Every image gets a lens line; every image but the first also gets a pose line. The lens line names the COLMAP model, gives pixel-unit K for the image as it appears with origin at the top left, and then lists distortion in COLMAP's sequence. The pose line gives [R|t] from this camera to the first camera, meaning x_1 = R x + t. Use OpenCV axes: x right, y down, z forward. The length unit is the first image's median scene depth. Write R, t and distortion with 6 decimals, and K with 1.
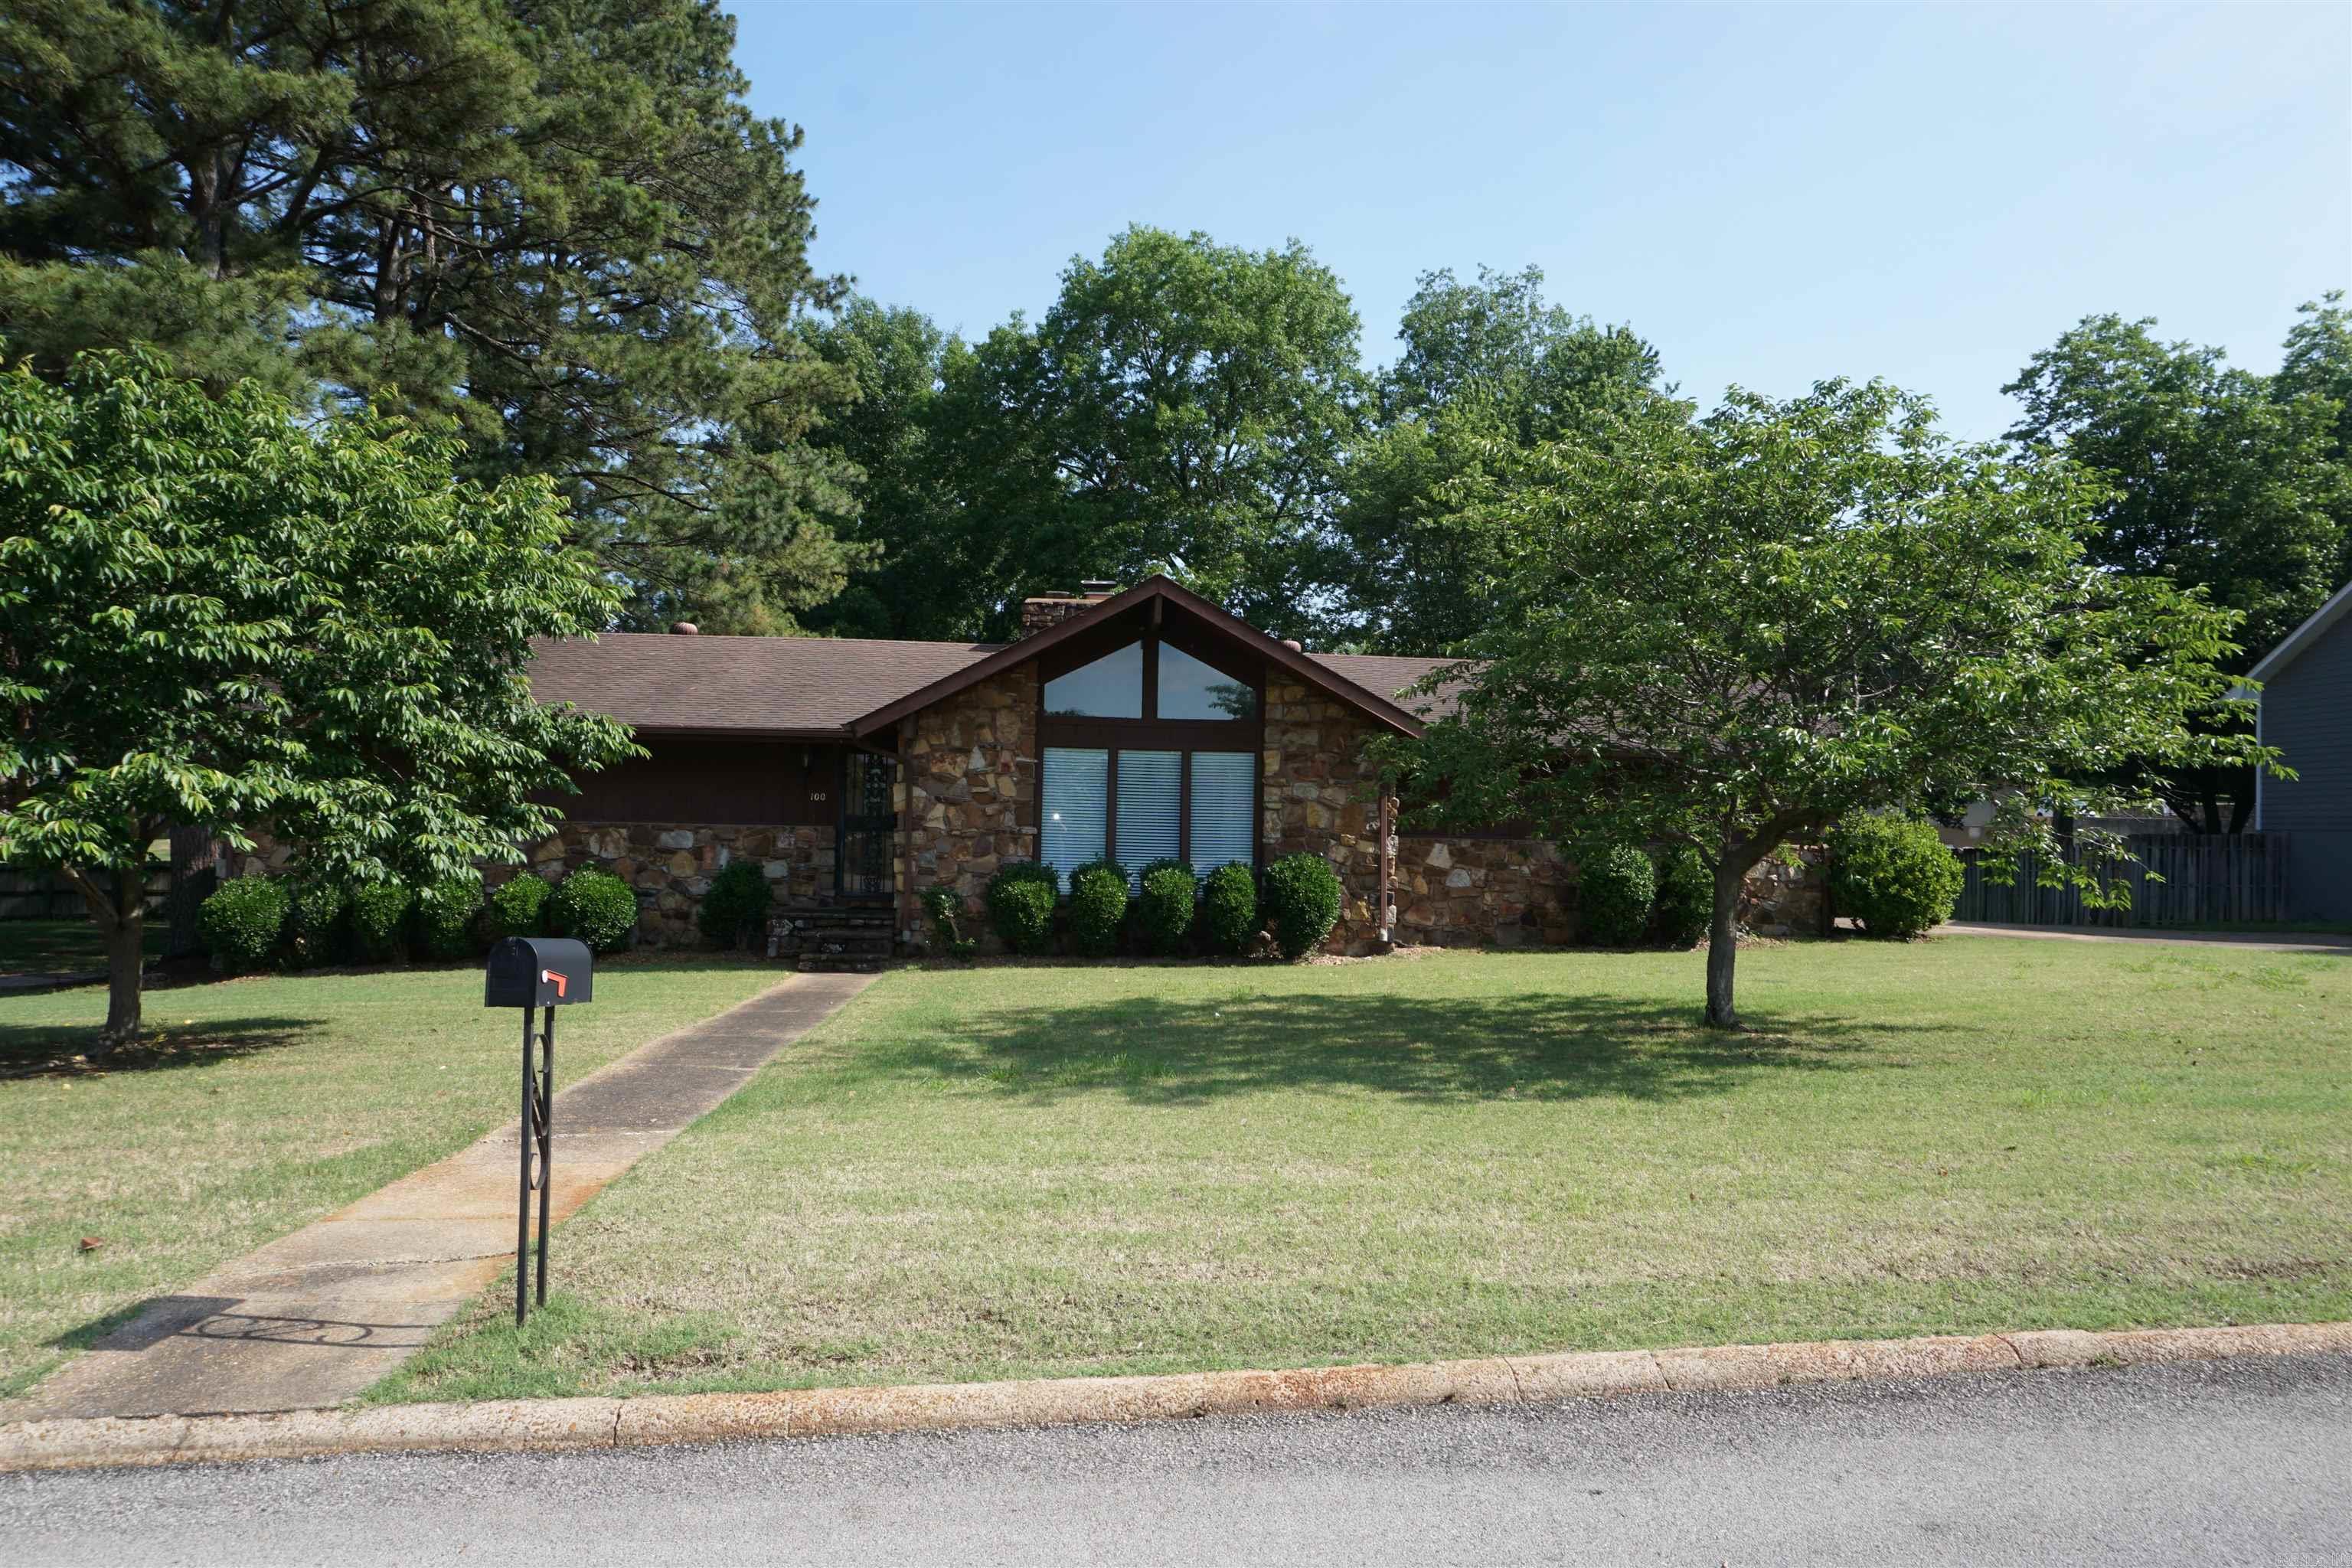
lens RADIAL K [[1610.9, 0, 1173.3], [0, 1610.9, 775.8], [0, 0, 1]] dist [-0.037452, 0.044327]
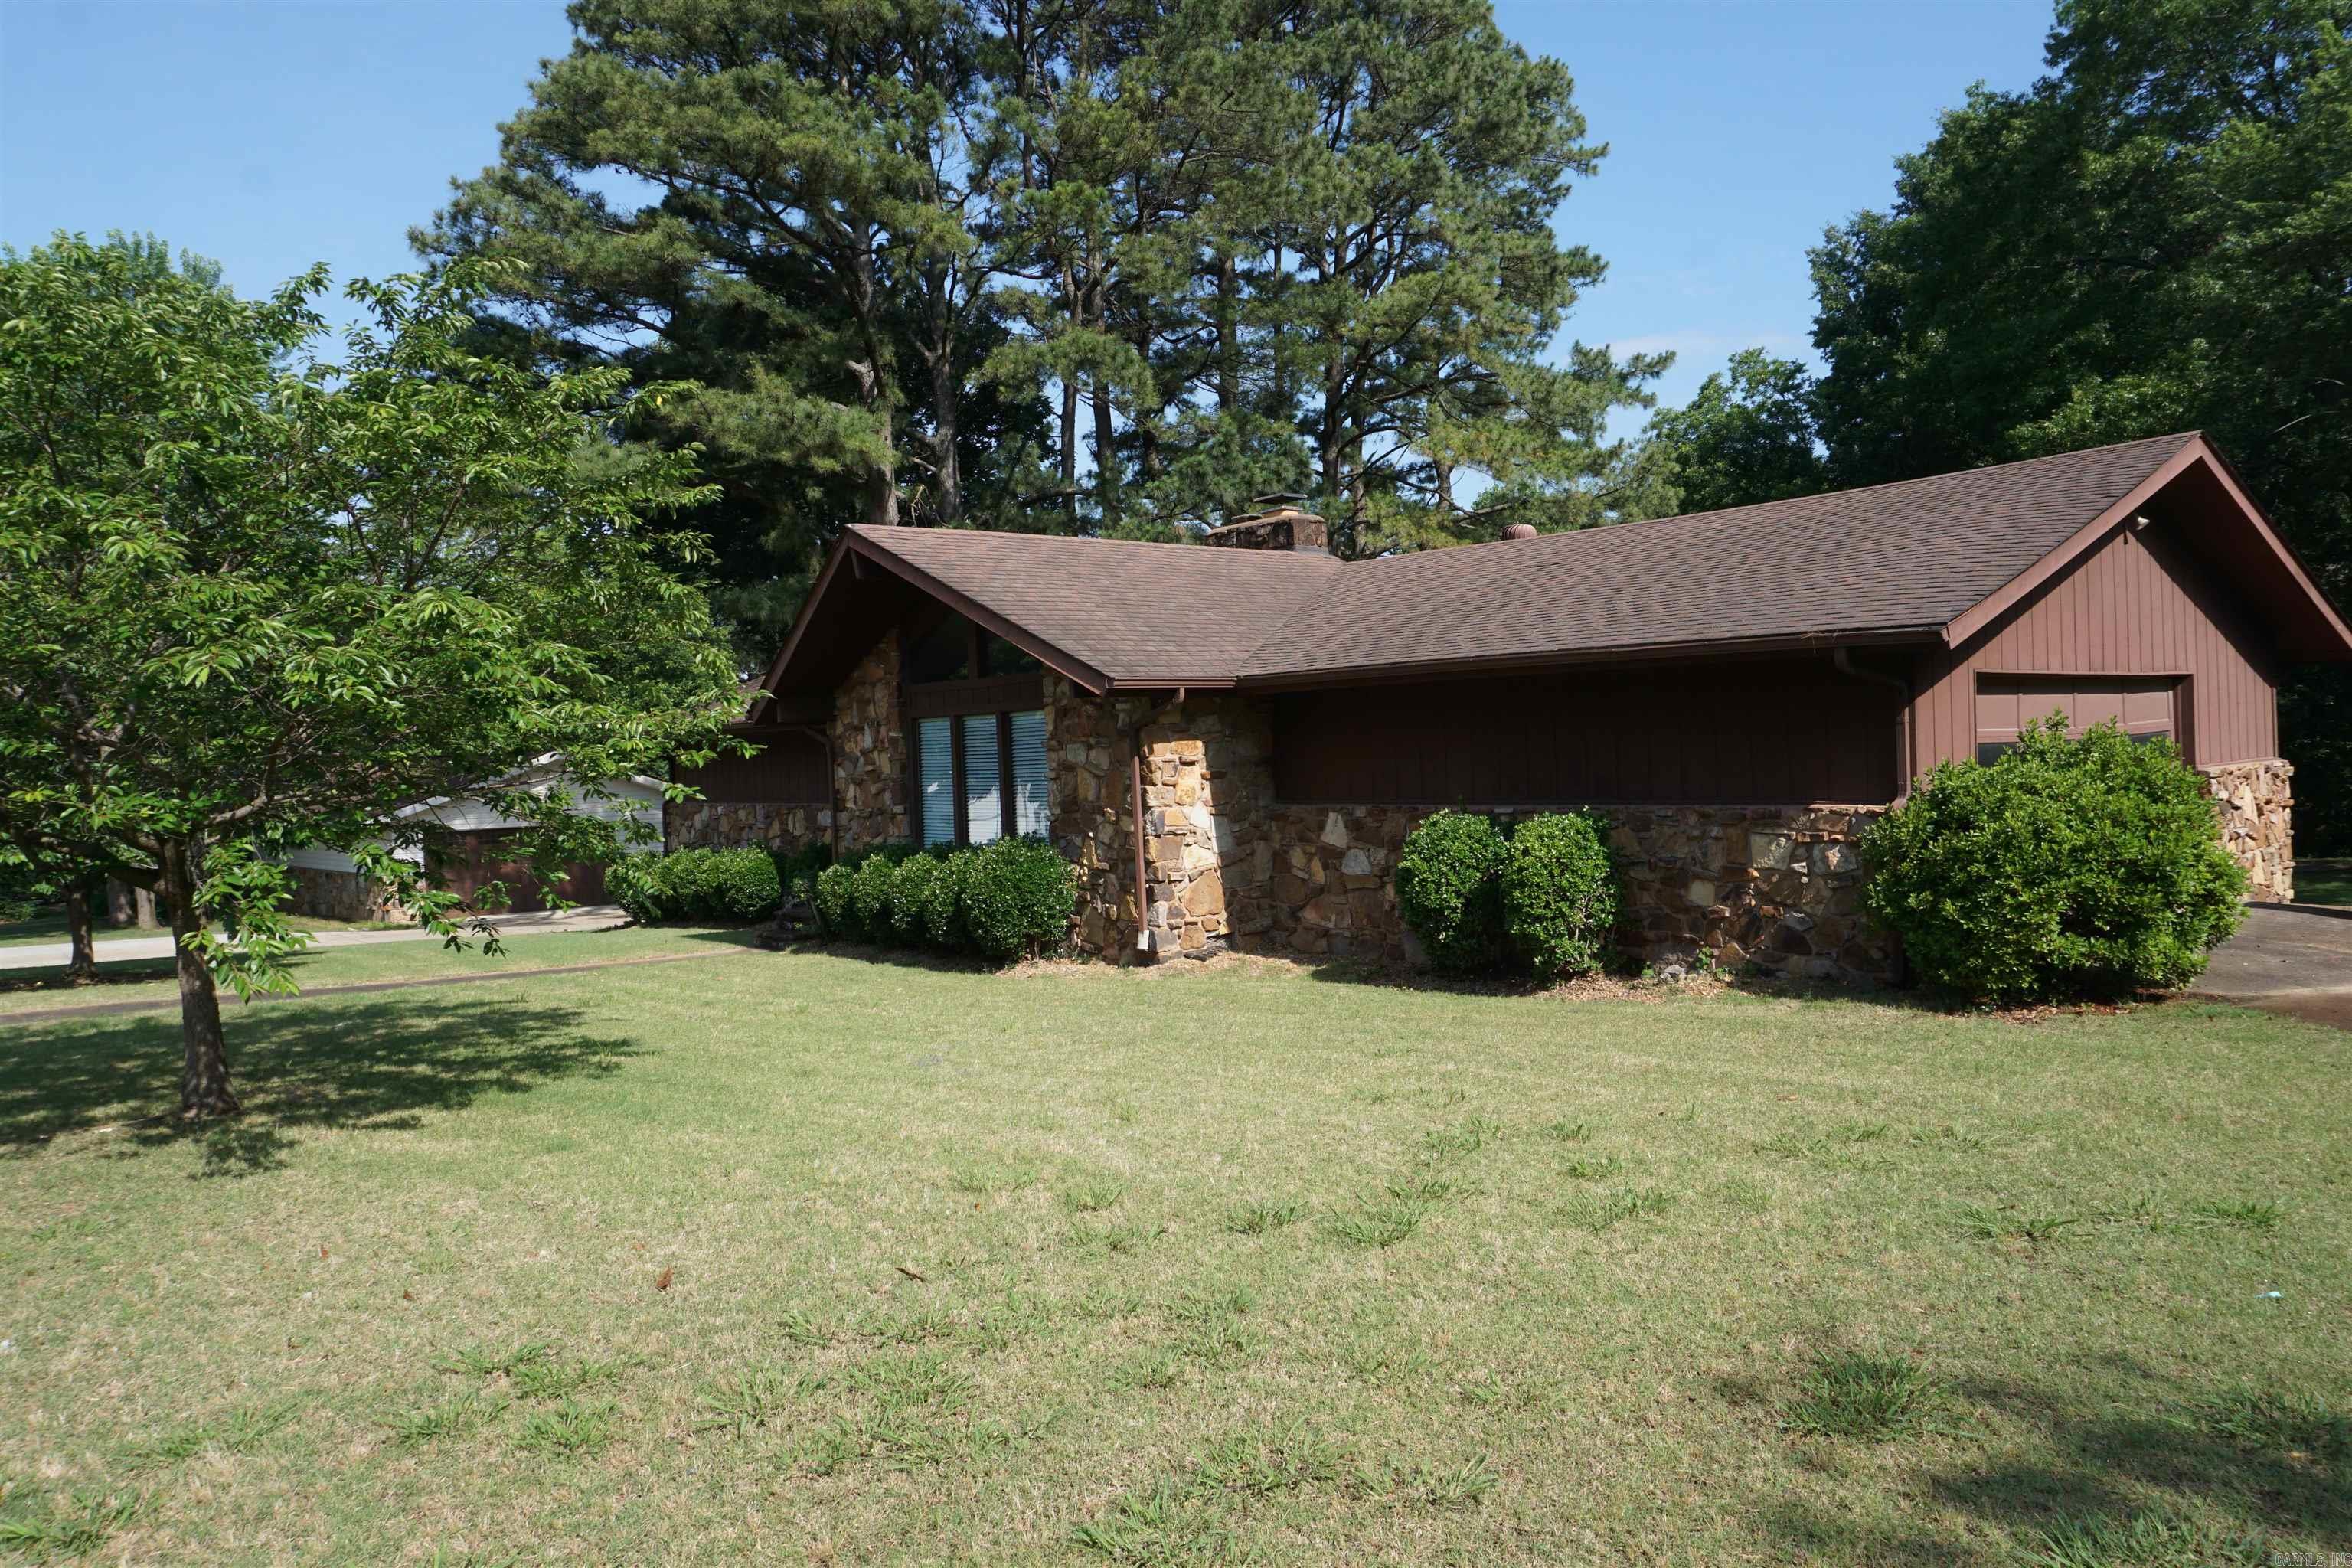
lens RADIAL K [[1610.9, 0, 1173.3], [0, 1610.9, 775.8], [0, 0, 1]] dist [-0.037452, 0.044327]
pose [[0.582707, -0.029643, -0.812141, 0.702554], [0.064620, 0.997860, 0.009943, 0.014103], [0.810109, -0.058275, 0.583376, 0.529014]]
